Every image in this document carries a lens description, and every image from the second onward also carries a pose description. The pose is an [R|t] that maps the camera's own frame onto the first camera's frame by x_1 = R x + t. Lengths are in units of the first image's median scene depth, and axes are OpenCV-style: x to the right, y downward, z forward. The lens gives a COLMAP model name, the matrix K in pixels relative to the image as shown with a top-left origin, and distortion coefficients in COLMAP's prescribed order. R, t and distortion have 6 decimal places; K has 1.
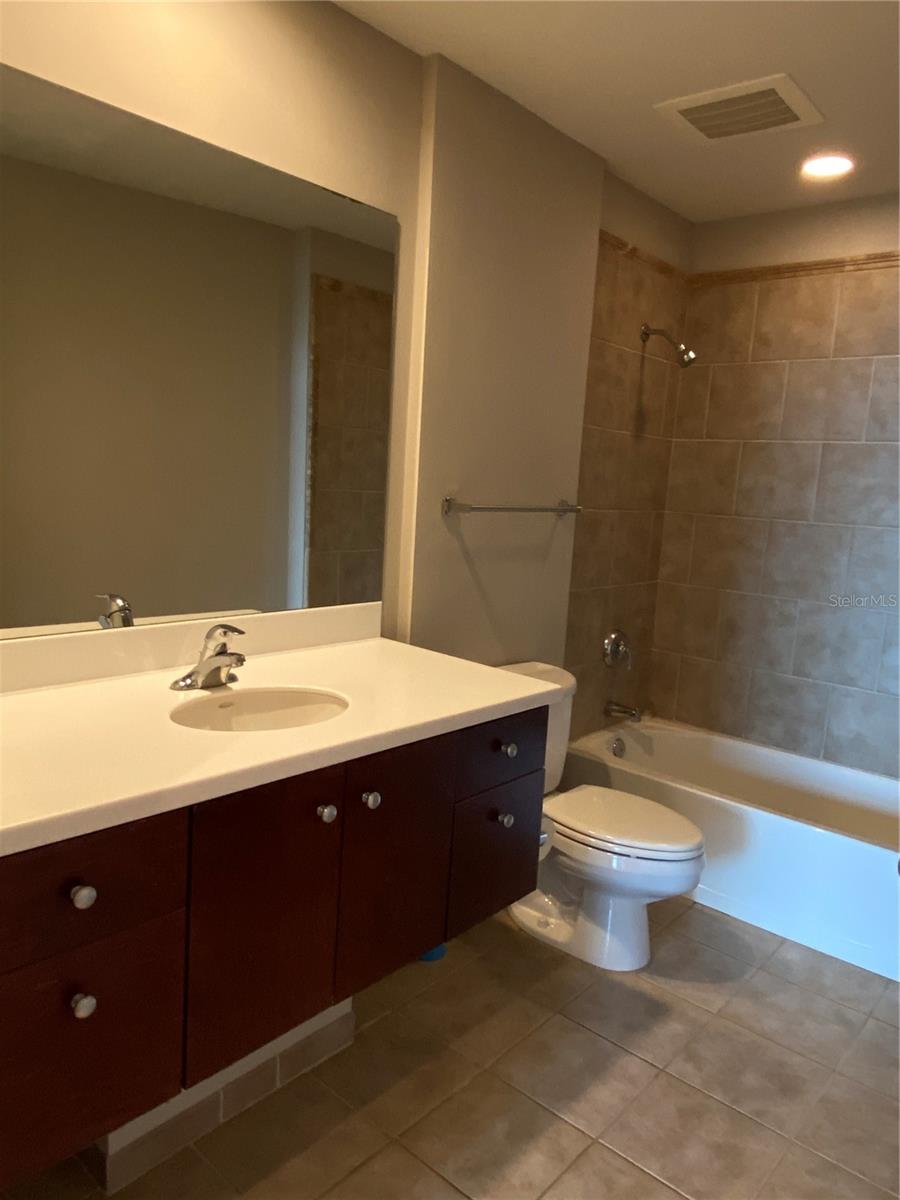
lens RADIAL K [[821.2, 0, 450.0], [0, 821.2, 600.0], [0, 0, 1]] dist [0.088552, -0.116536]
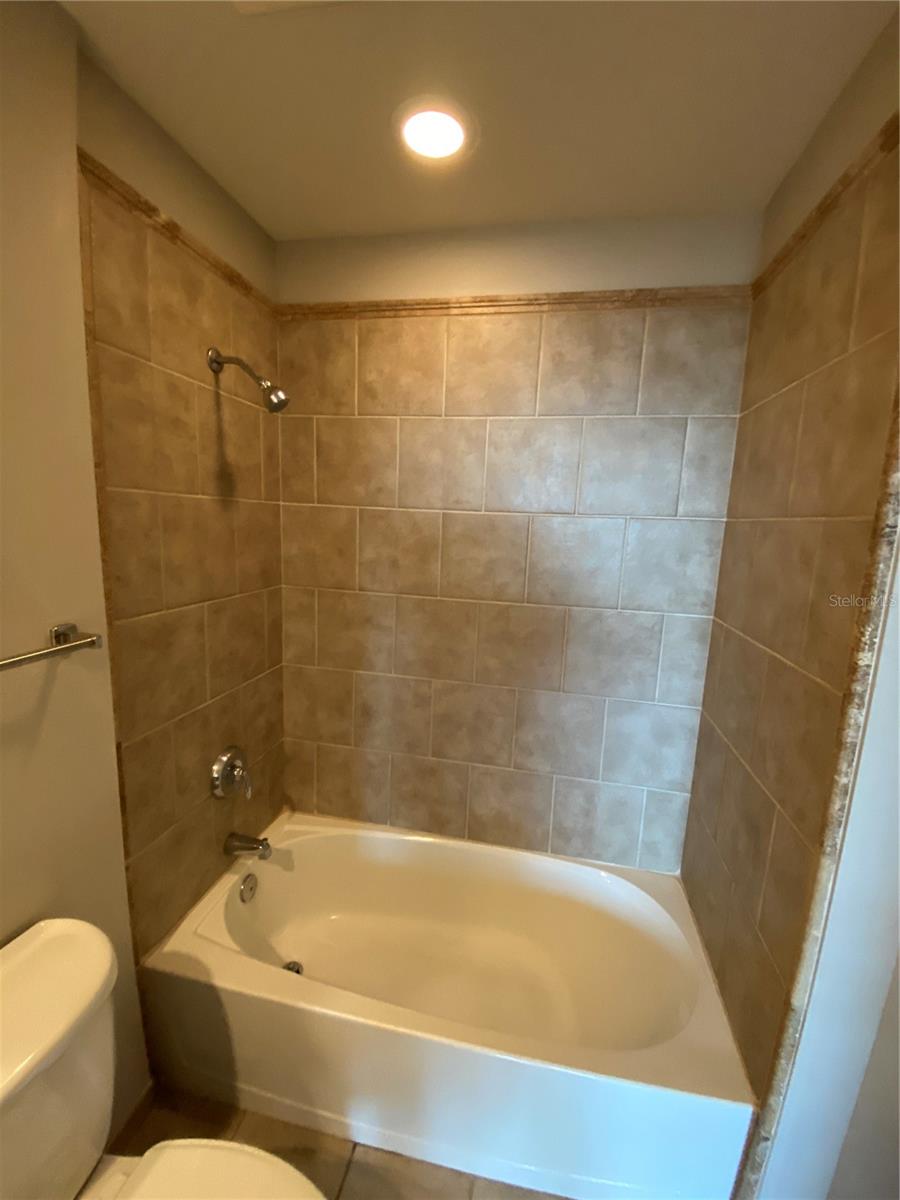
lens RADIAL K [[489.0, 0, 450.0], [0, 489.0, 600.0], [0, 0, 1]] dist [0.018167, -0.000328]
pose [[0.871038, -0.102634, 0.480374, 0.186233], [0.082534, 0.994605, 0.062847, -0.123688], [-0.484233, -0.015094, 0.874809, 0.521396]]
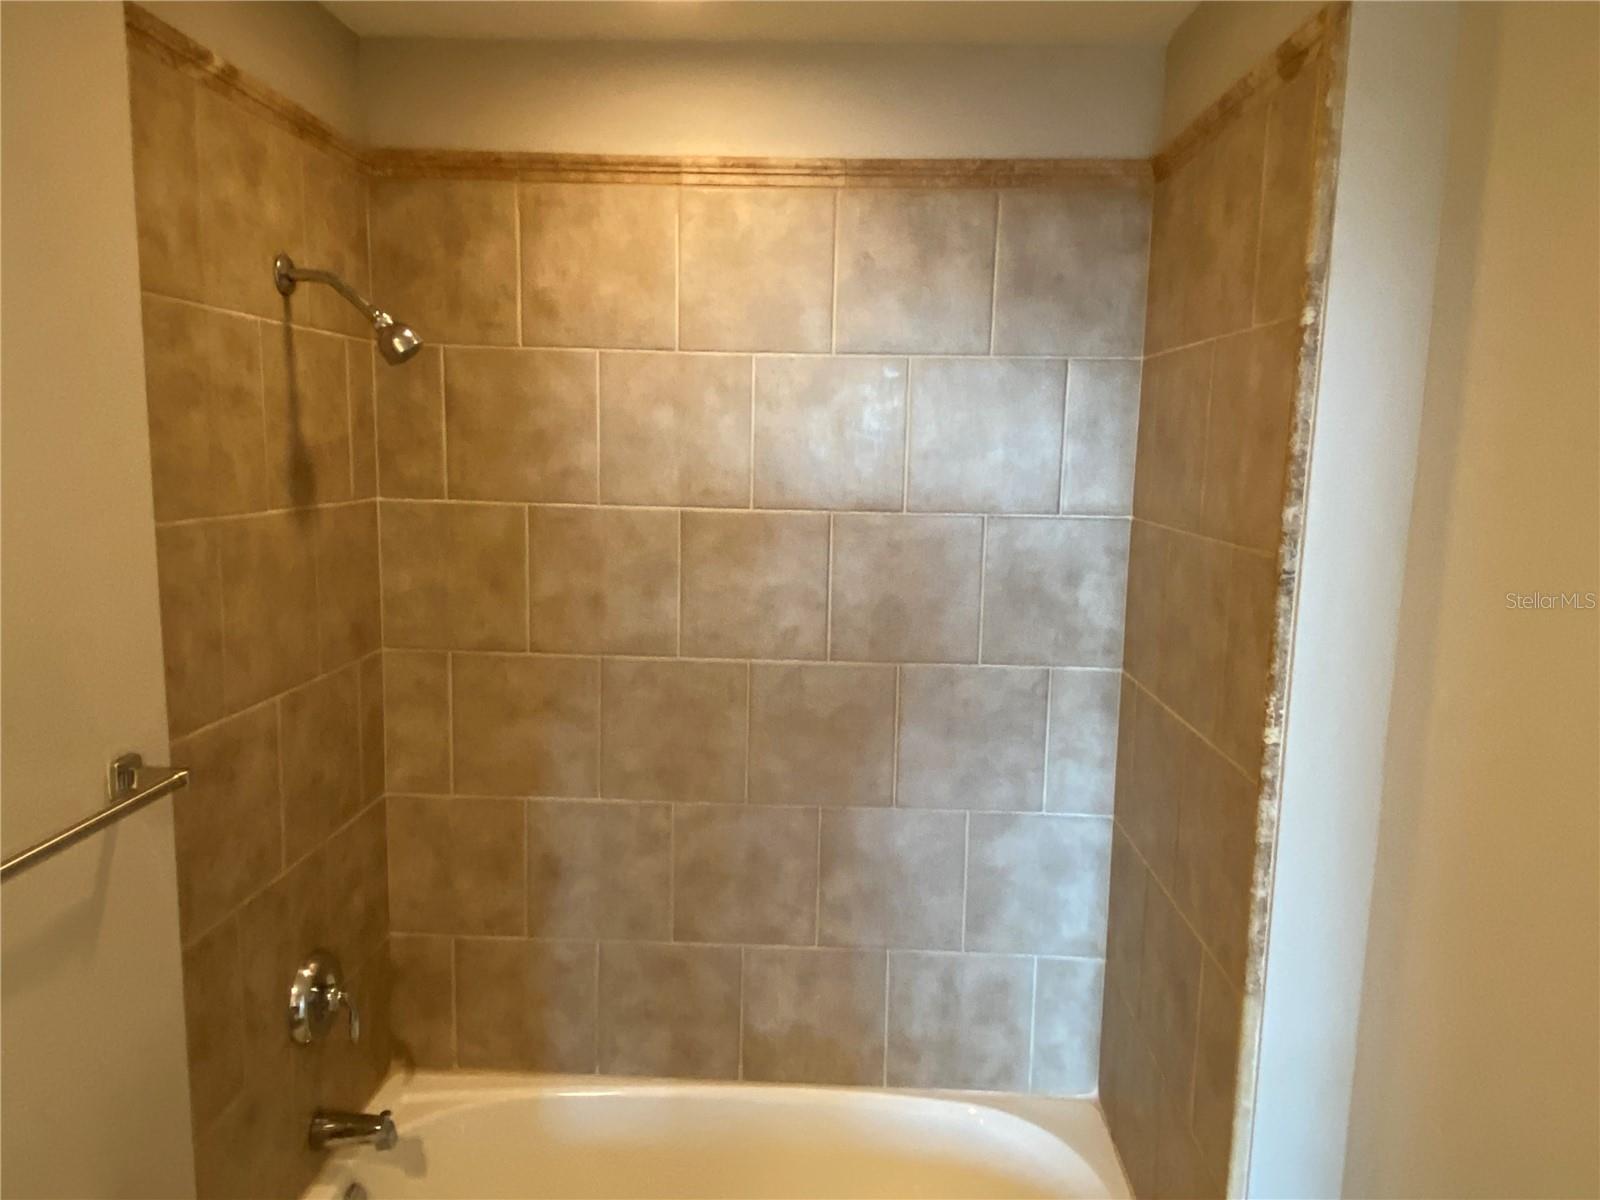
lens RADIAL K [[1094.9, 0, 800.0], [0, 1094.9, 600.0], [0, 0, 1]] dist [0.088552, -0.116536]
pose [[0.776928, -0.131328, 0.615740, 0.069556], [0.115412, 0.991138, 0.065770, -0.167130], [-0.618921, 0.019966, 0.785199, 0.402820]]
